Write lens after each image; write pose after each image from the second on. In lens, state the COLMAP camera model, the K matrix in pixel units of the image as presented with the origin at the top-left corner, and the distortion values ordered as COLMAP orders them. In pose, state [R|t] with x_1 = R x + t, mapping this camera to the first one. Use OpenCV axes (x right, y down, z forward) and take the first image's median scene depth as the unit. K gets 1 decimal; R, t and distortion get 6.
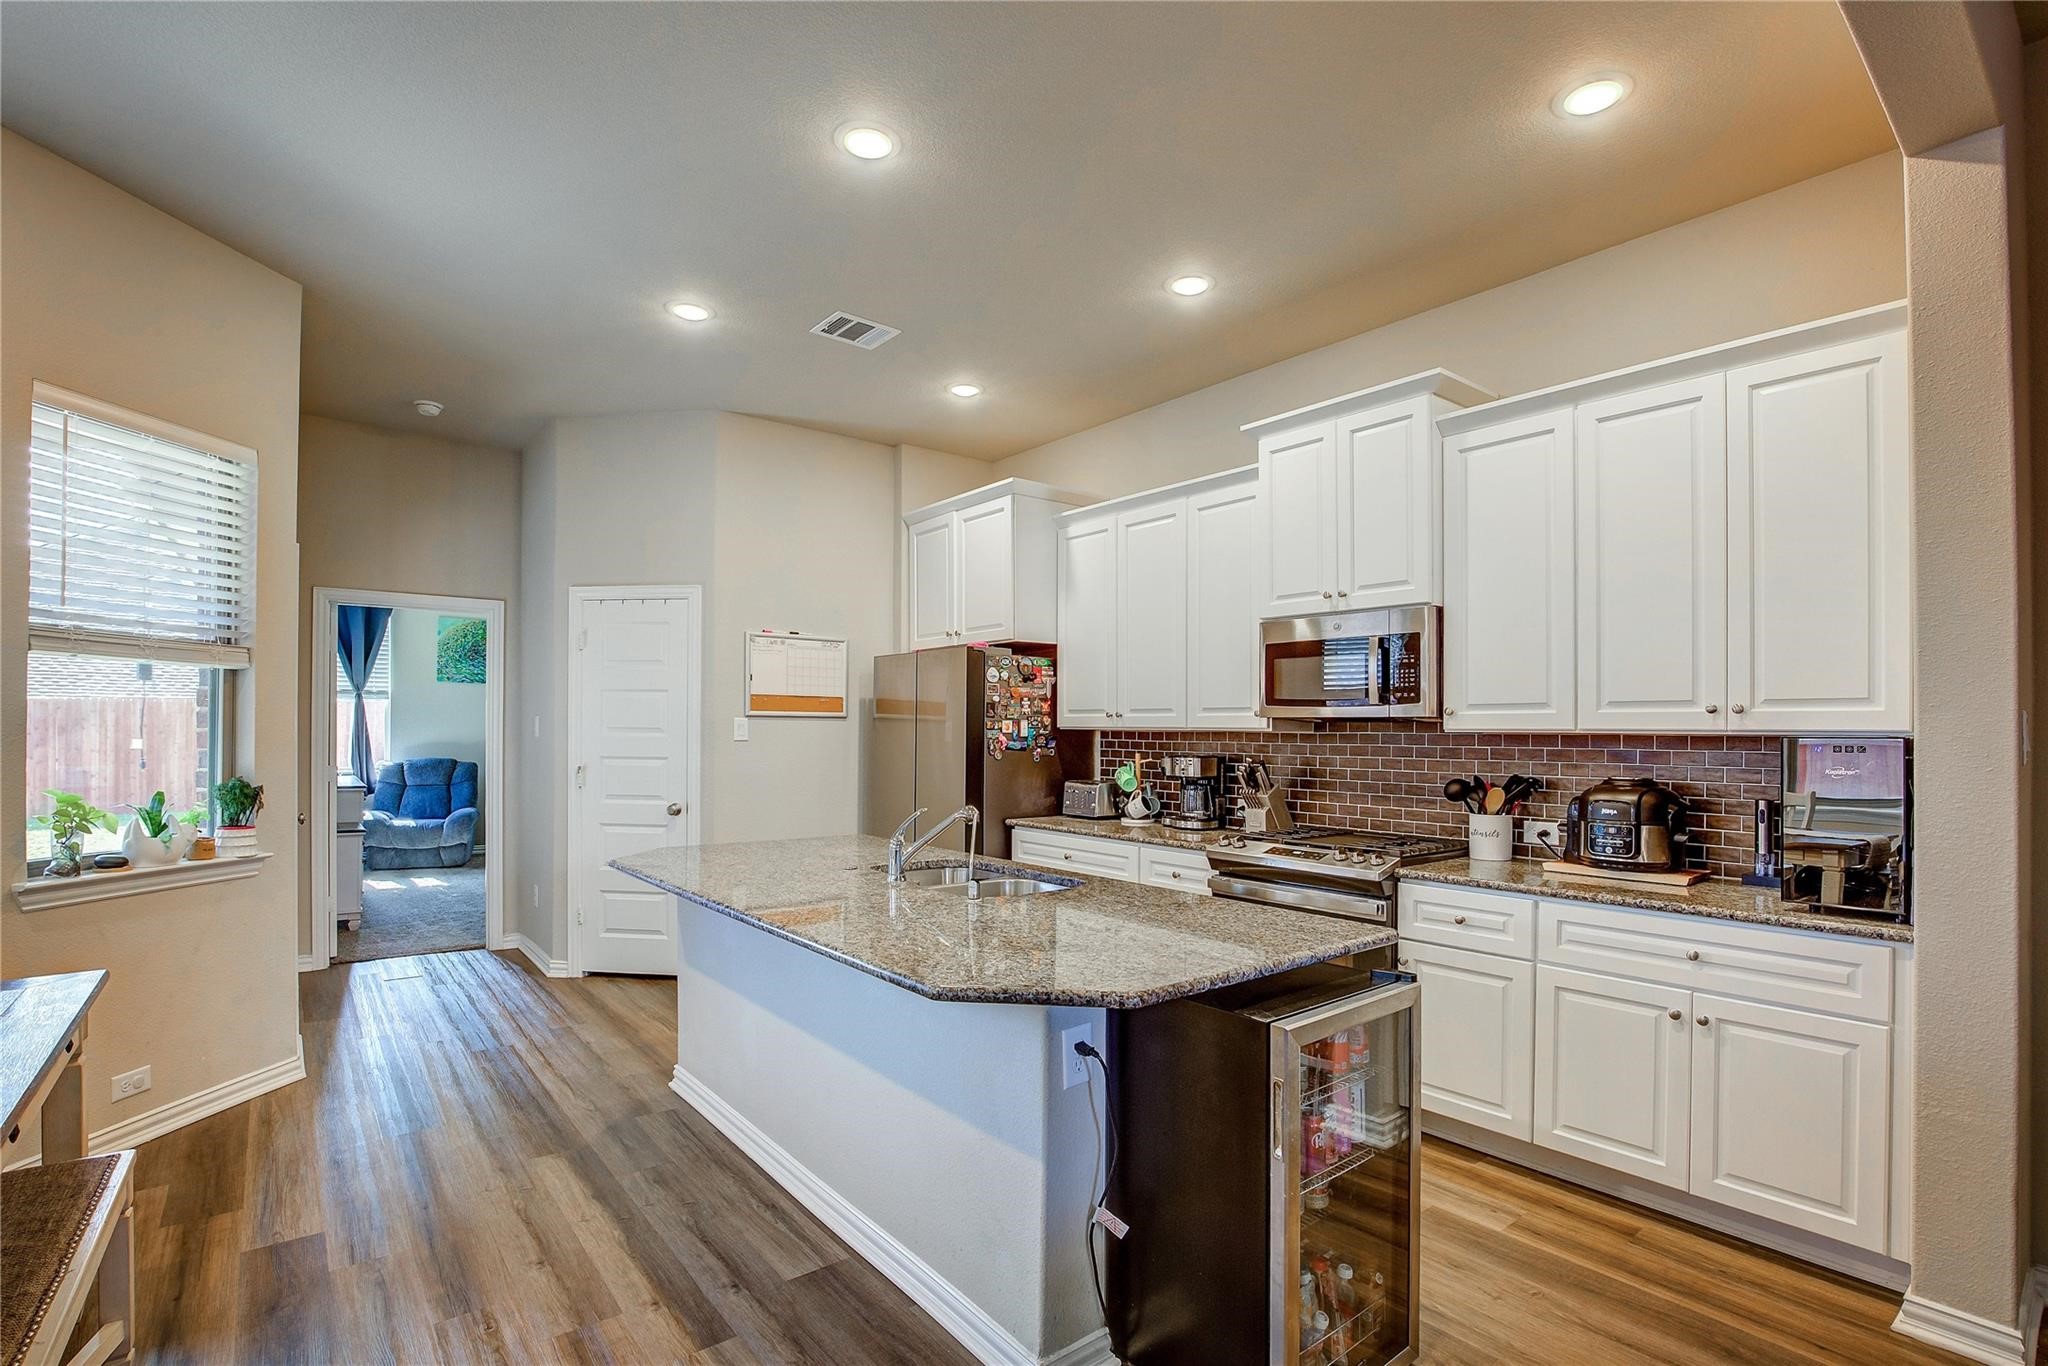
lens RADIAL K [[941.0, 0, 1039.8], [0, 941.0, 736.8], [0, 0, 1]] dist [-0.035677, 0.006072]
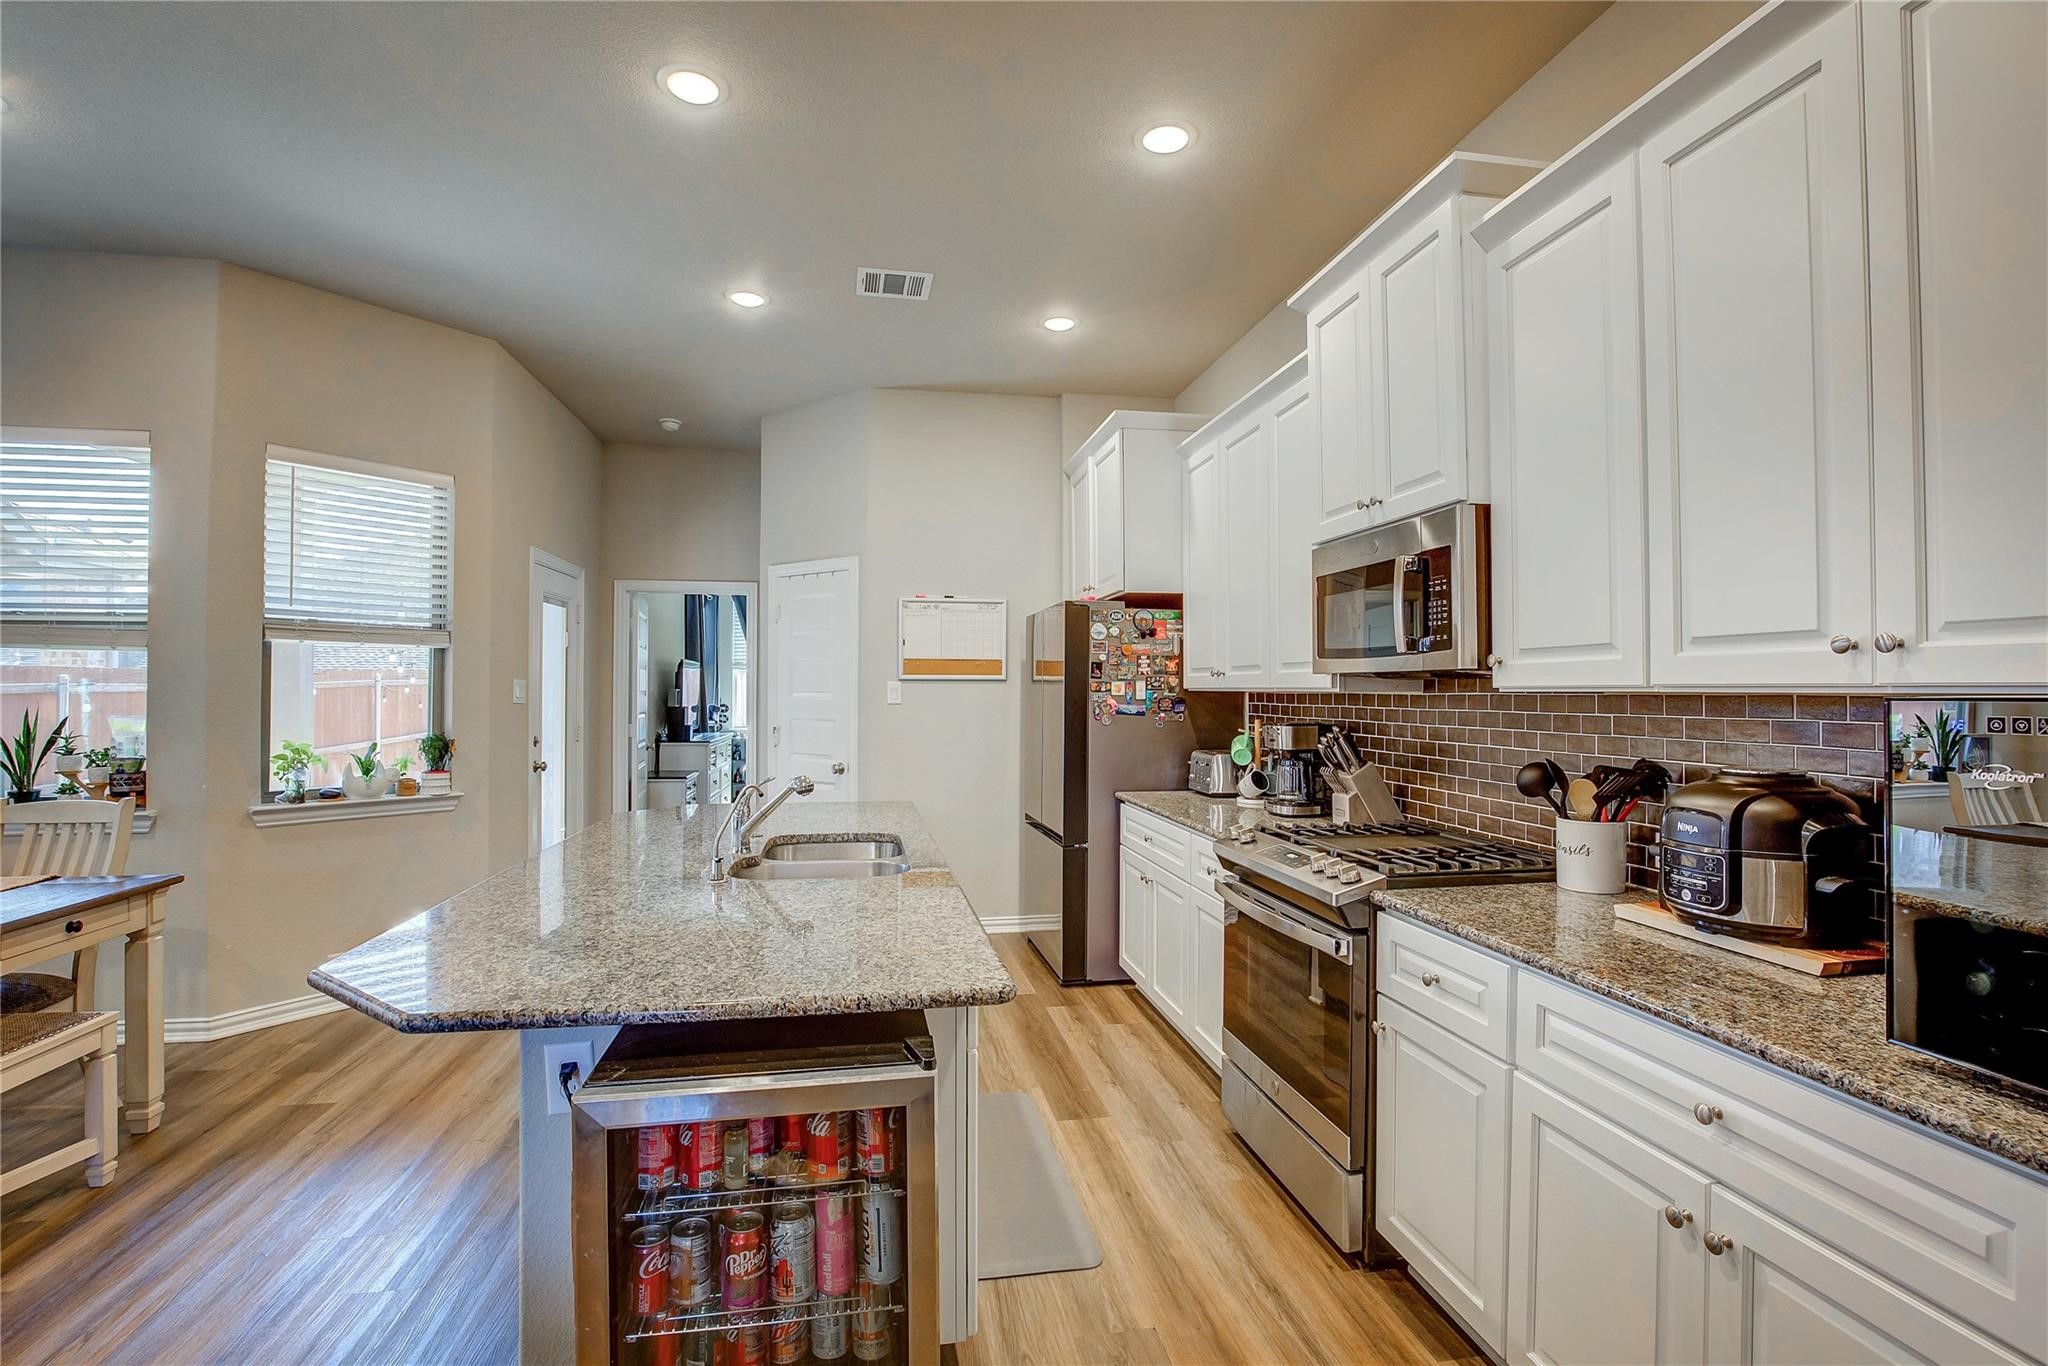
lens RADIAL K [[941.0, 0, 1032.3], [0, 941.0, 678.4], [0, 0, 1]] dist [-0.035677, 0.006072]
pose [[0.876475, -0.012630, -0.481281, 0.388235], [0.001535, 0.999724, -0.023440, 0.000337], [0.481445, 0.019806, 0.876253, 0.217331]]
